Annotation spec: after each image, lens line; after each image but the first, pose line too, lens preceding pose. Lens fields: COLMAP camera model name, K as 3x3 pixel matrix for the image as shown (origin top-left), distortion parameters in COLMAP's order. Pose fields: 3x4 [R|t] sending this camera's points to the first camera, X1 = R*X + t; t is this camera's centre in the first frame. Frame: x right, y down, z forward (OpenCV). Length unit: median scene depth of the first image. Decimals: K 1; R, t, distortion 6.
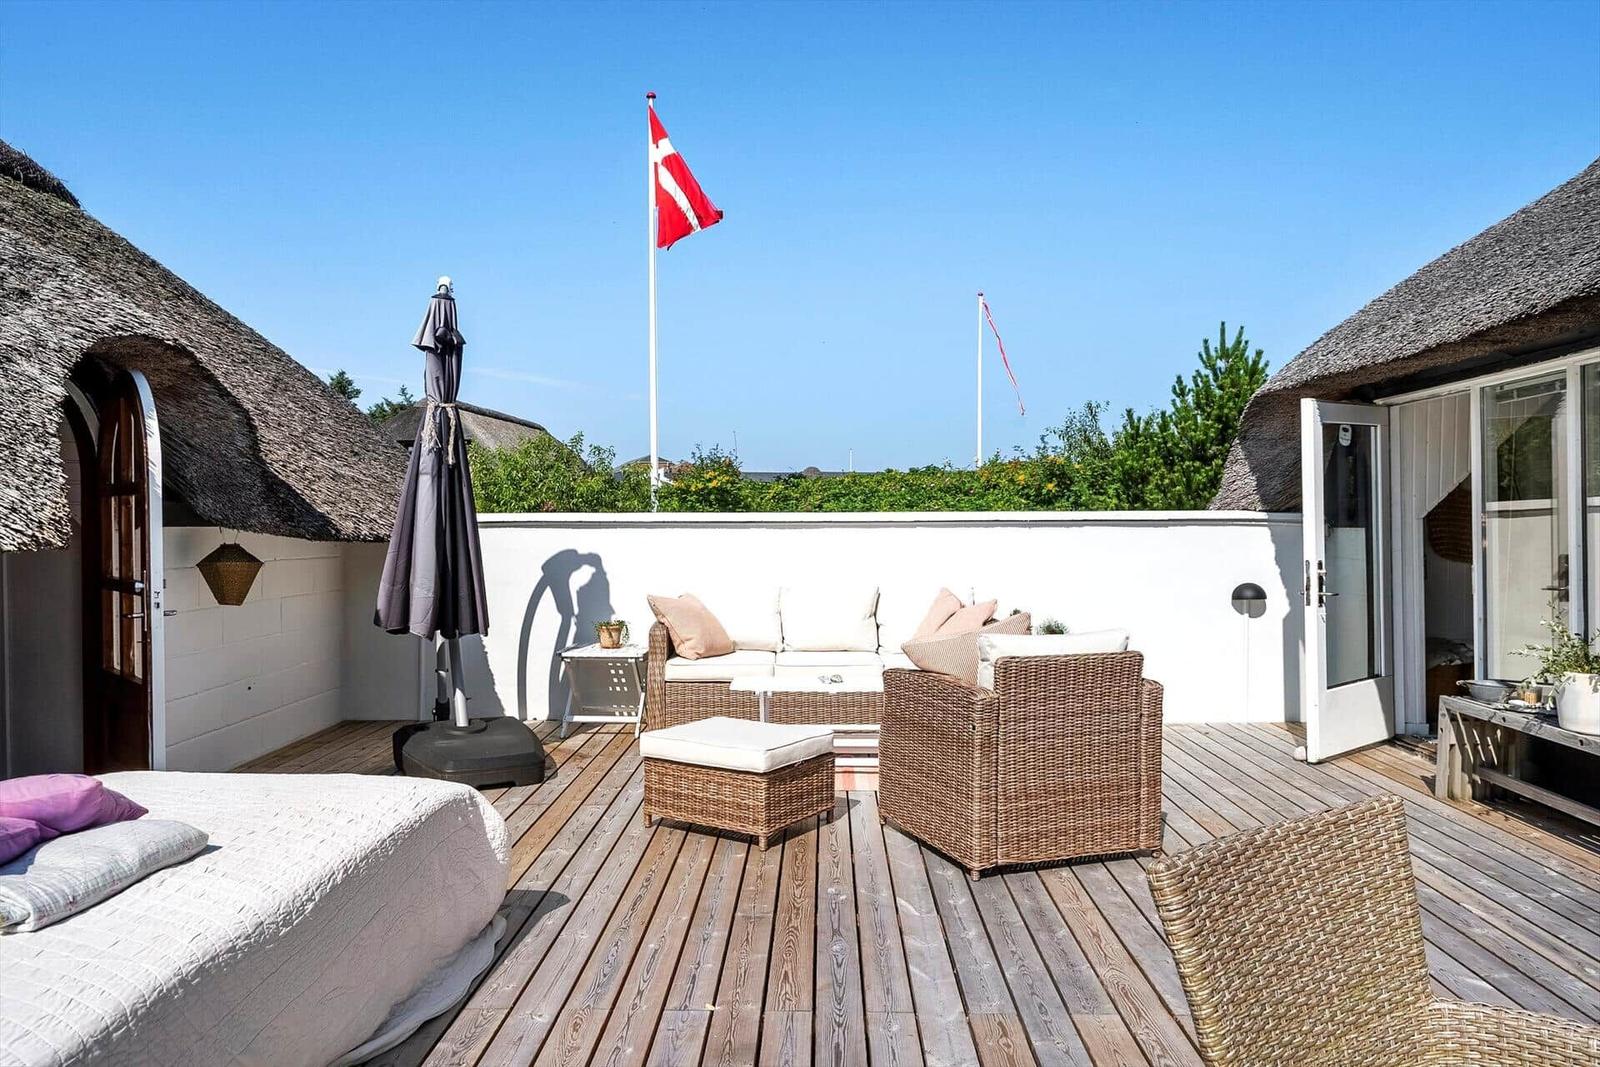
lens RADIAL K [[1188.6, 0, 799.3], [0, 1188.6, 525.5], [0, 0, 1]] dist [-0.005265, -0.001335]
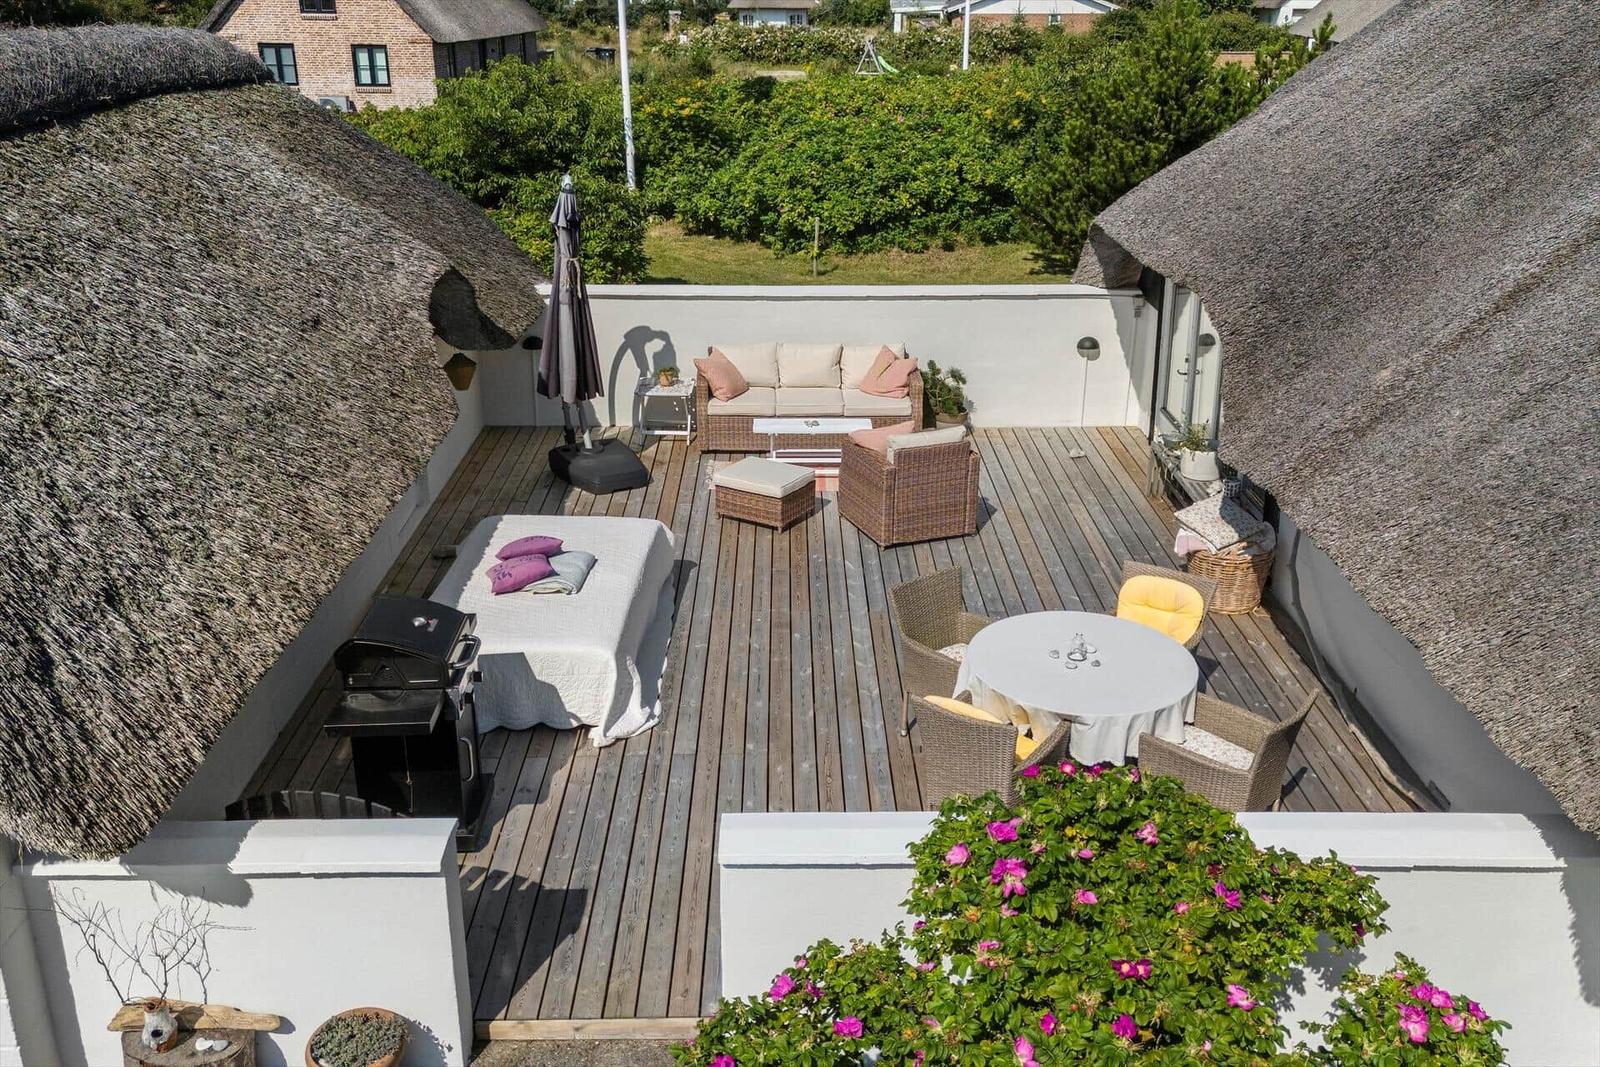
lens RADIAL K [[1490.3, 0, 799.8], [0, 1490.3, 533.5], [0, 0, 1]] dist [-0.009607, 0.000000]
pose [[0.999530, -0.007434, 0.029732, -0.067745], [-0.003300, 0.938385, 0.345577, -0.560136], [-0.030469, -0.345513, 0.937919, -1.278354]]
